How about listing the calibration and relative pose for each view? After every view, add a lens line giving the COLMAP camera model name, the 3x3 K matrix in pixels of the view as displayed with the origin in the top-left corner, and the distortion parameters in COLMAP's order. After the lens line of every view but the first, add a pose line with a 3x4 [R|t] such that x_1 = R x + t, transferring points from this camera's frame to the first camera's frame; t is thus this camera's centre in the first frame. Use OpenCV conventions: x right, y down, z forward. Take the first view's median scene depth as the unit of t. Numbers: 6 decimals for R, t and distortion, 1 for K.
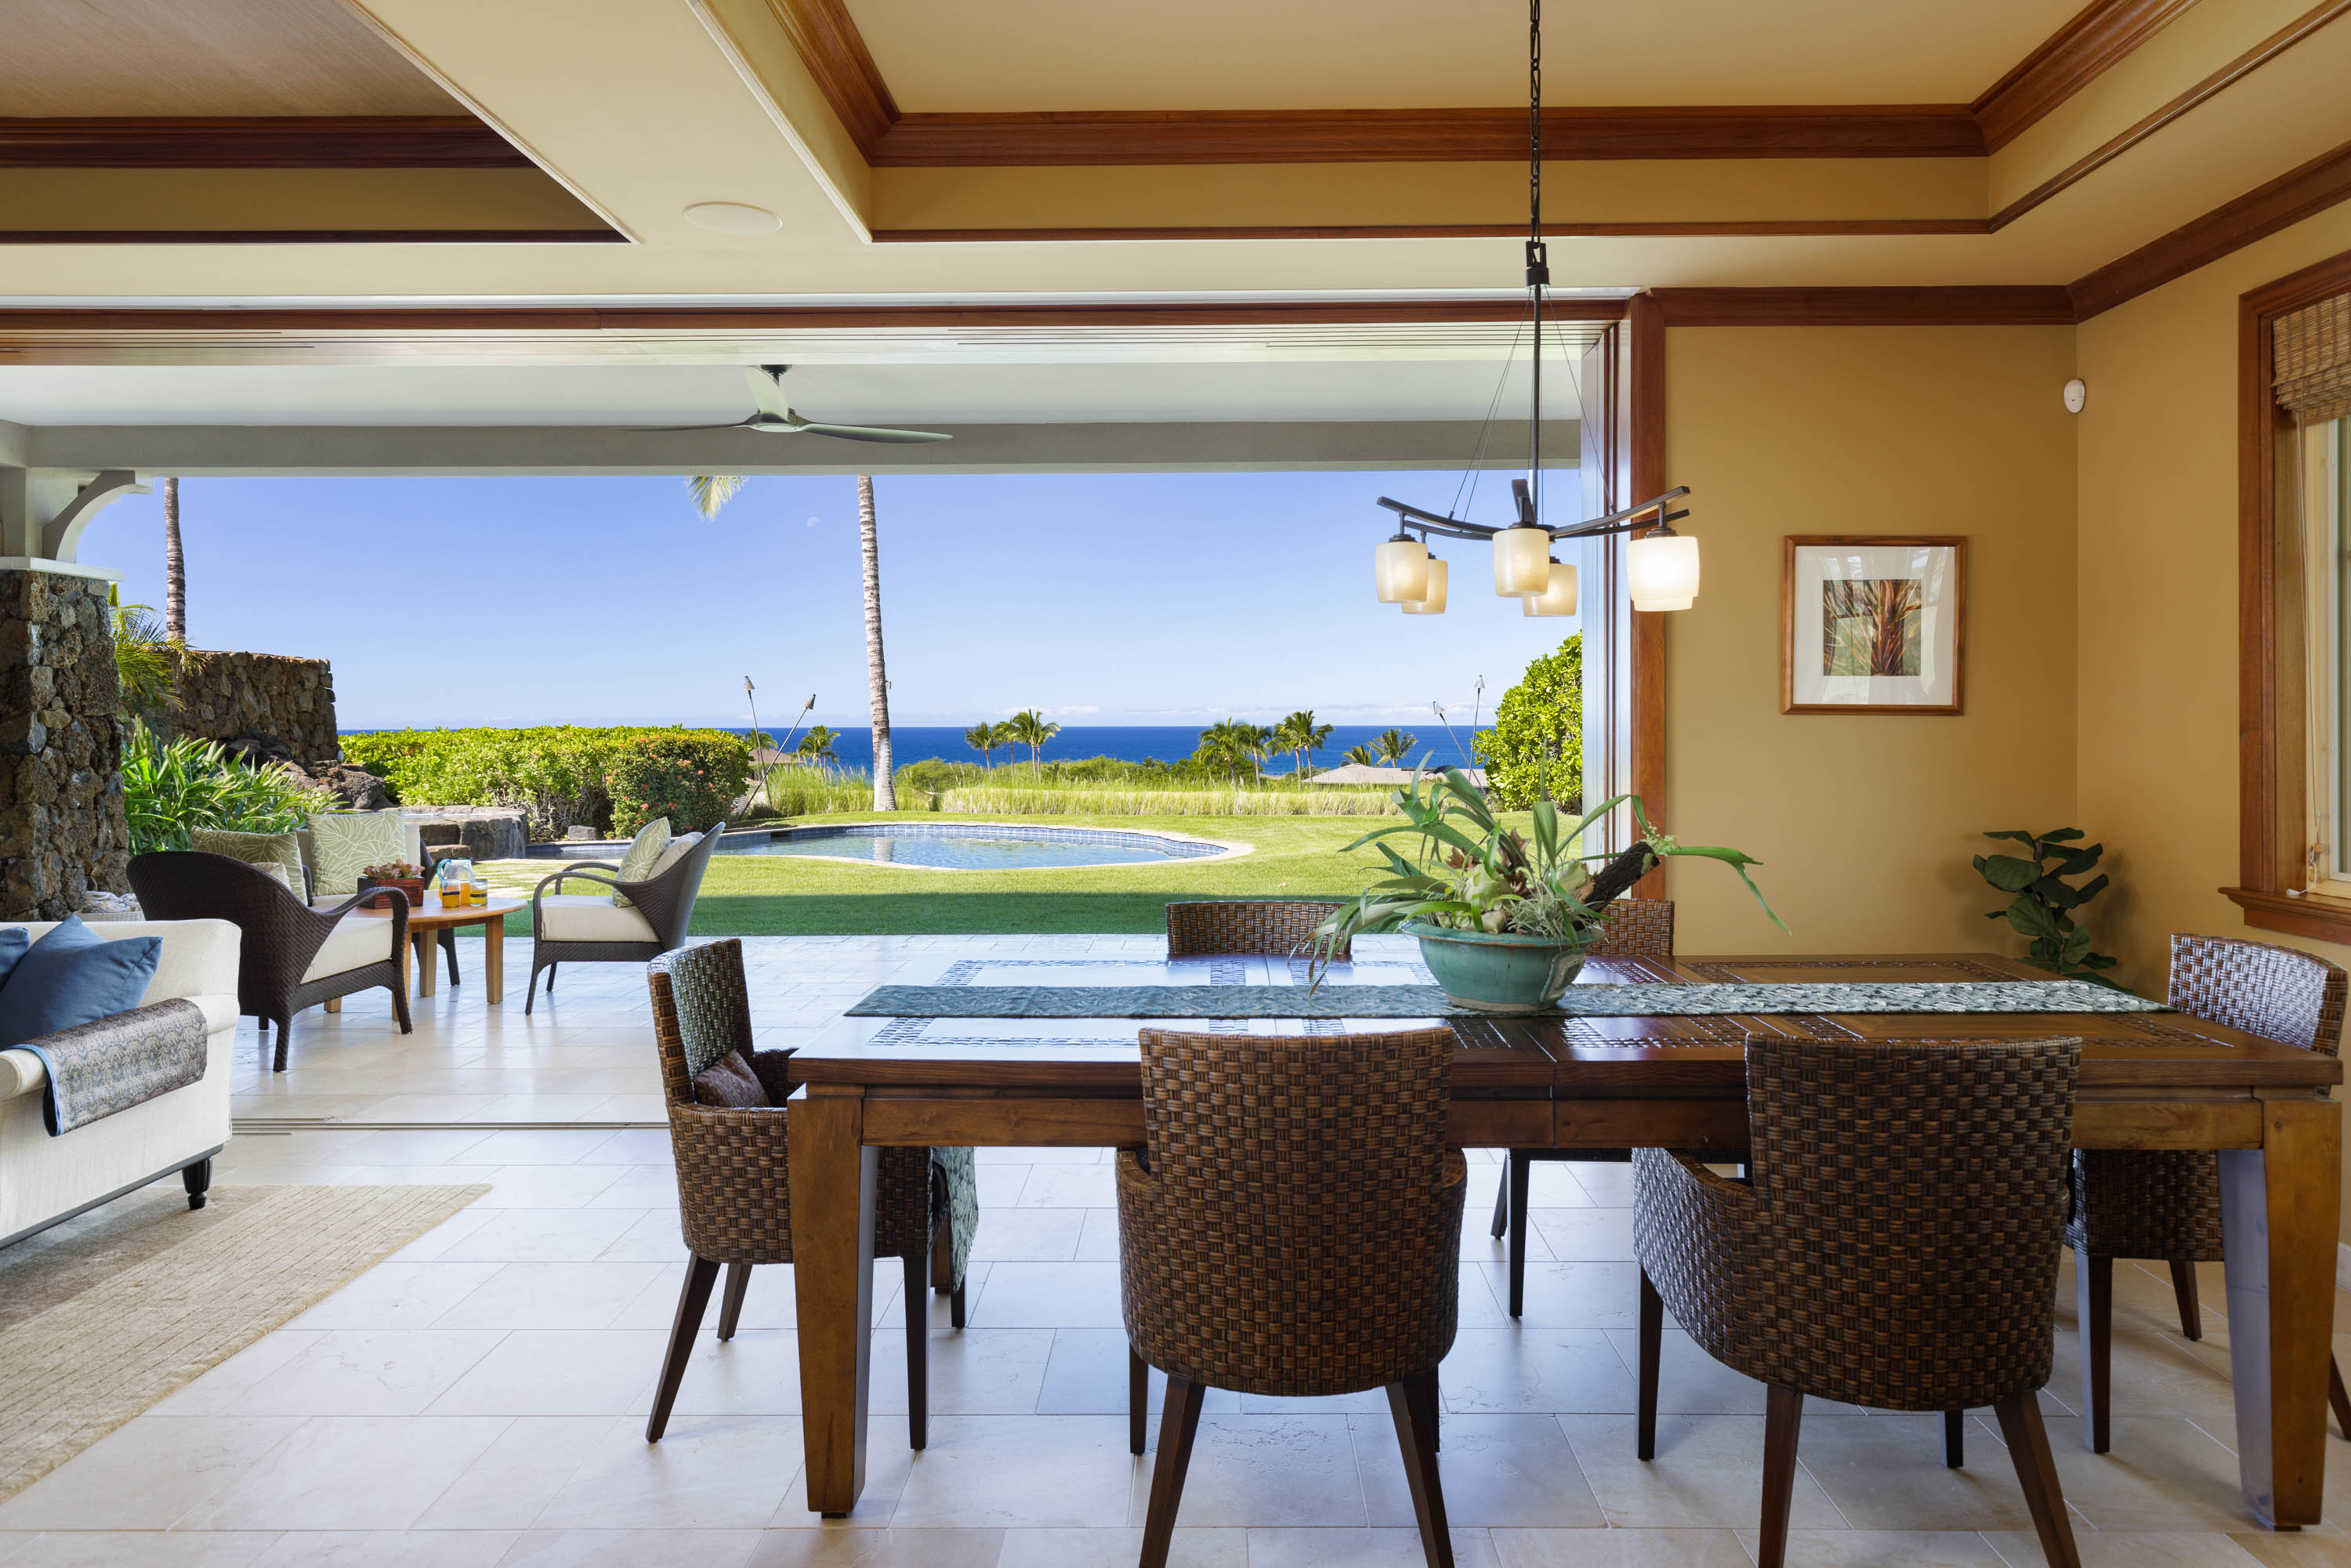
lens RADIAL K [[1472.9, 0, 1183.7], [0, 1472.9, 725.0], [0, 0, 1]] dist [0.020487, -0.000179]
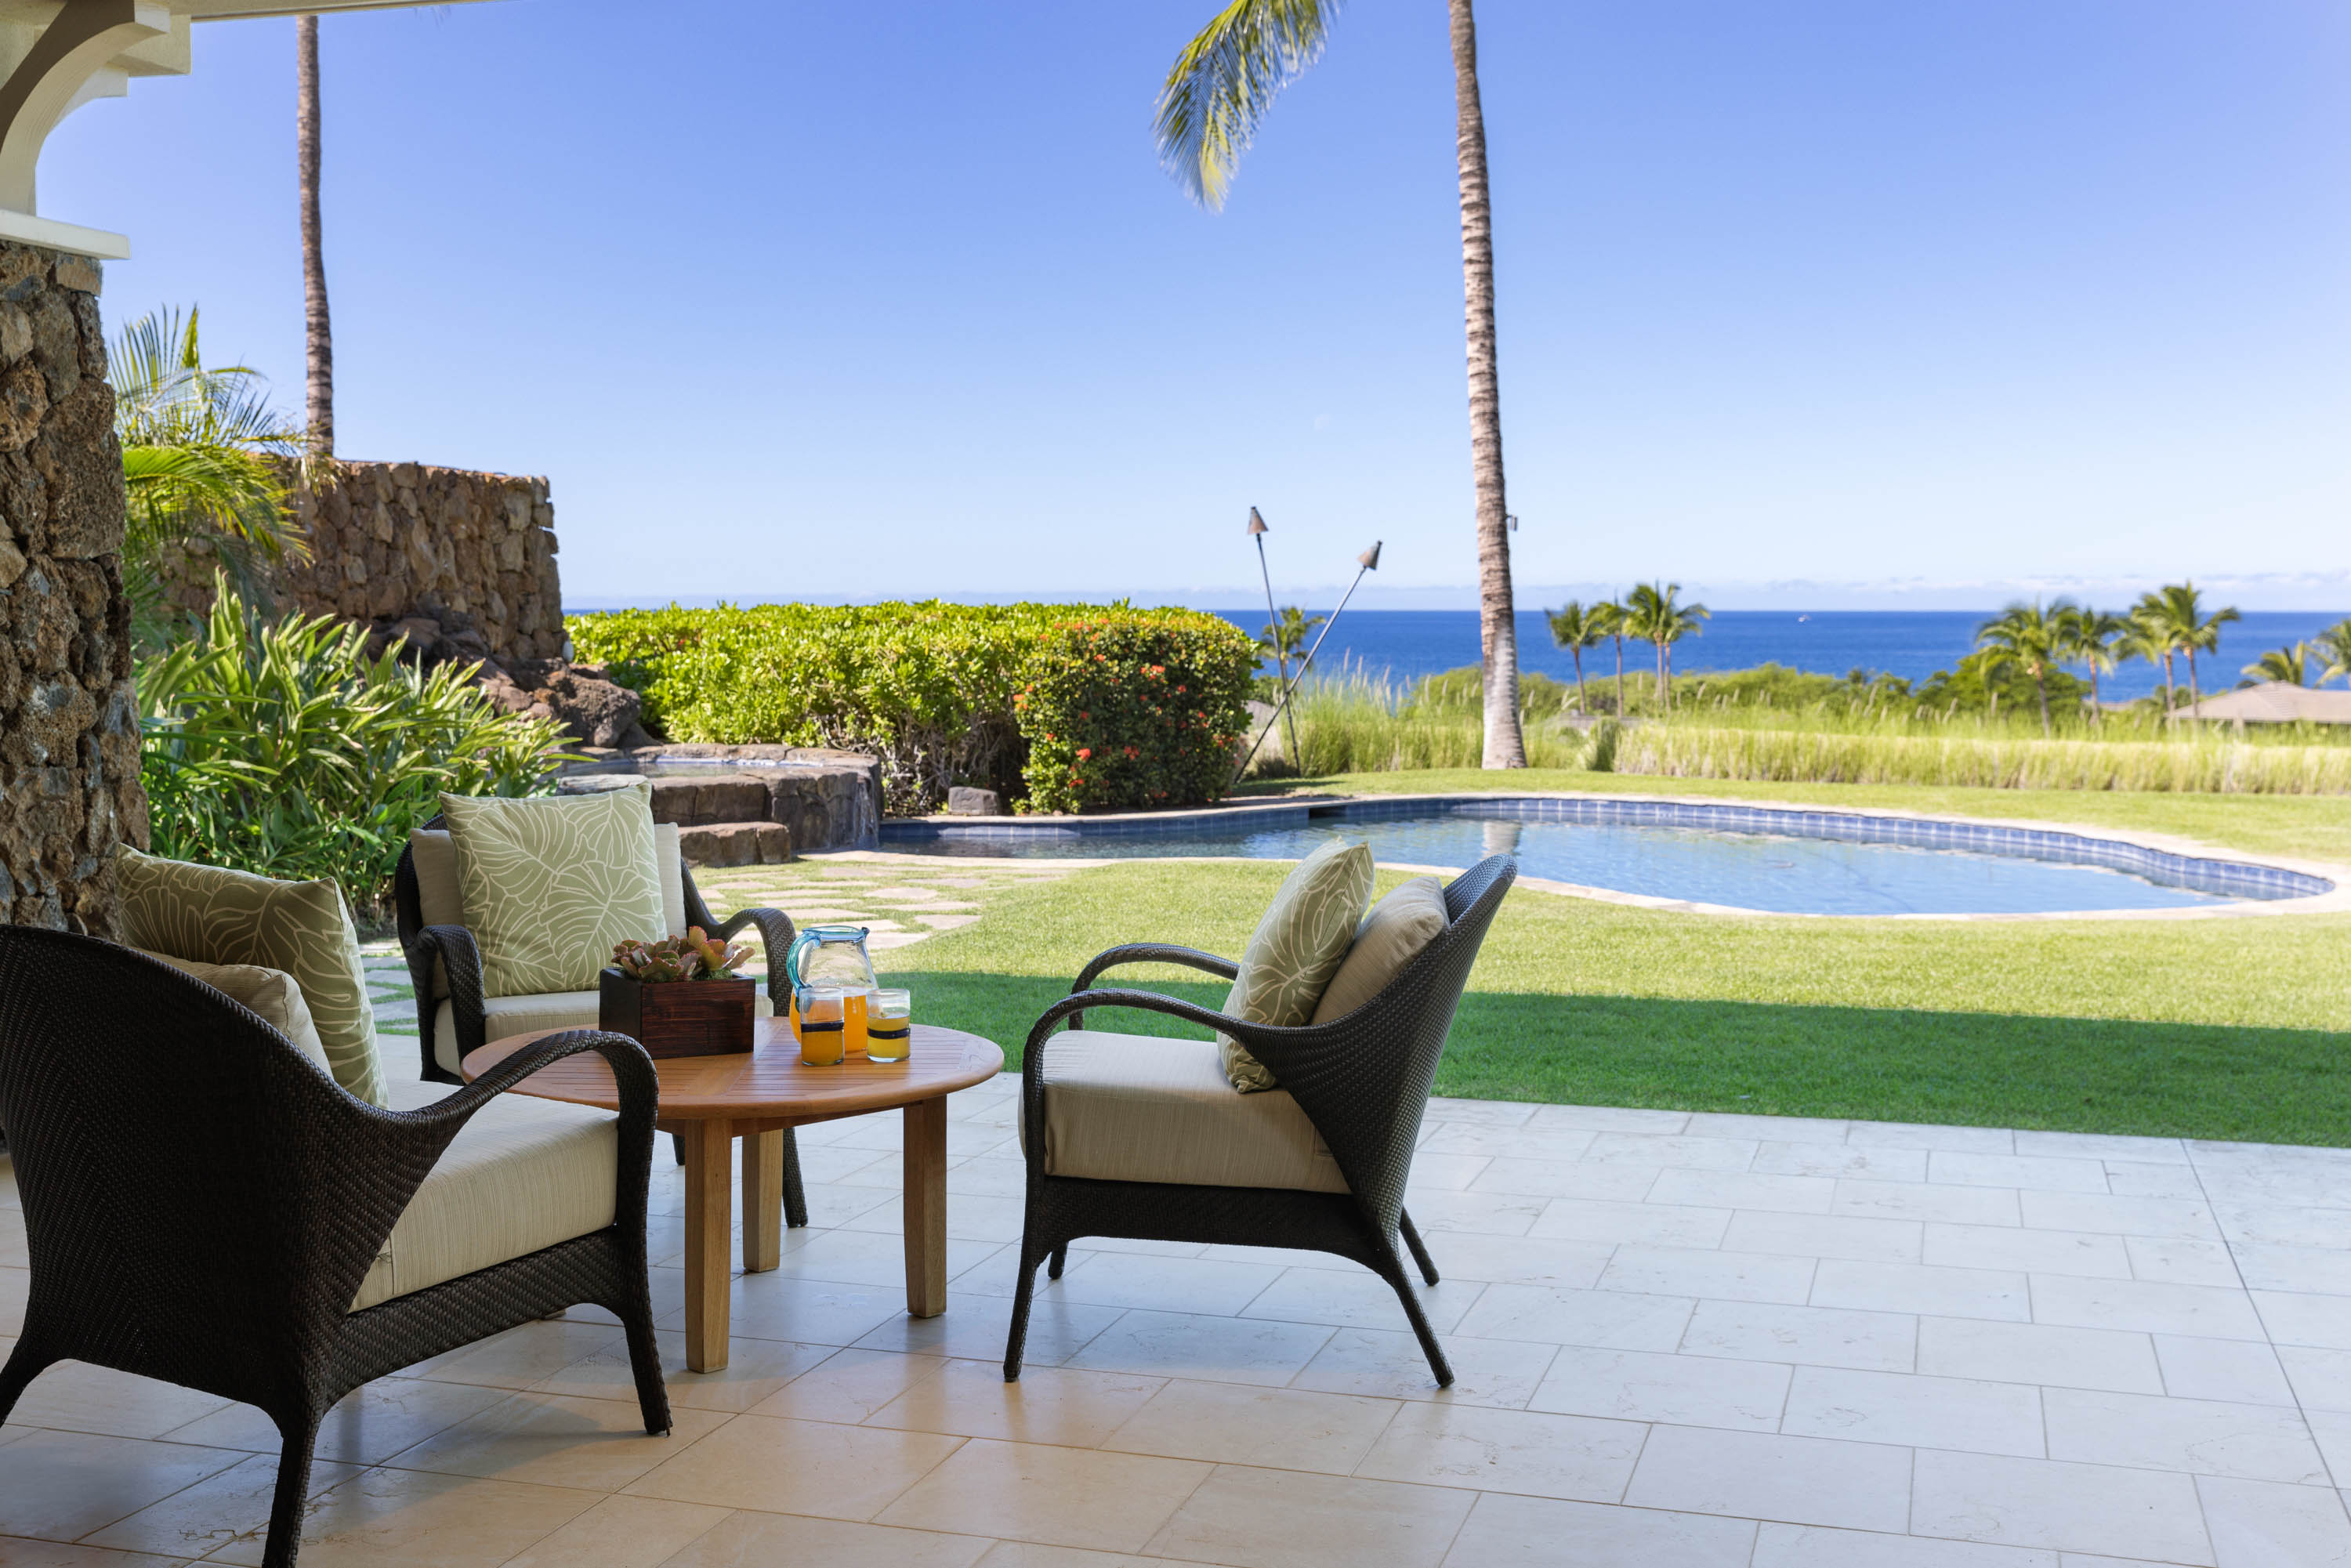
lens RADIAL K [[2529.8, 0, 1175.5], [0, 2529.8, 784.0], [0, 0, 1]] dist [0.049986, -0.011745]
pose [[0.959936, 0.025069, -0.279095, -0.084026], [-0.005565, 0.997499, 0.070458, 0.002426], [0.280164, -0.066082, 0.957675, 0.150667]]
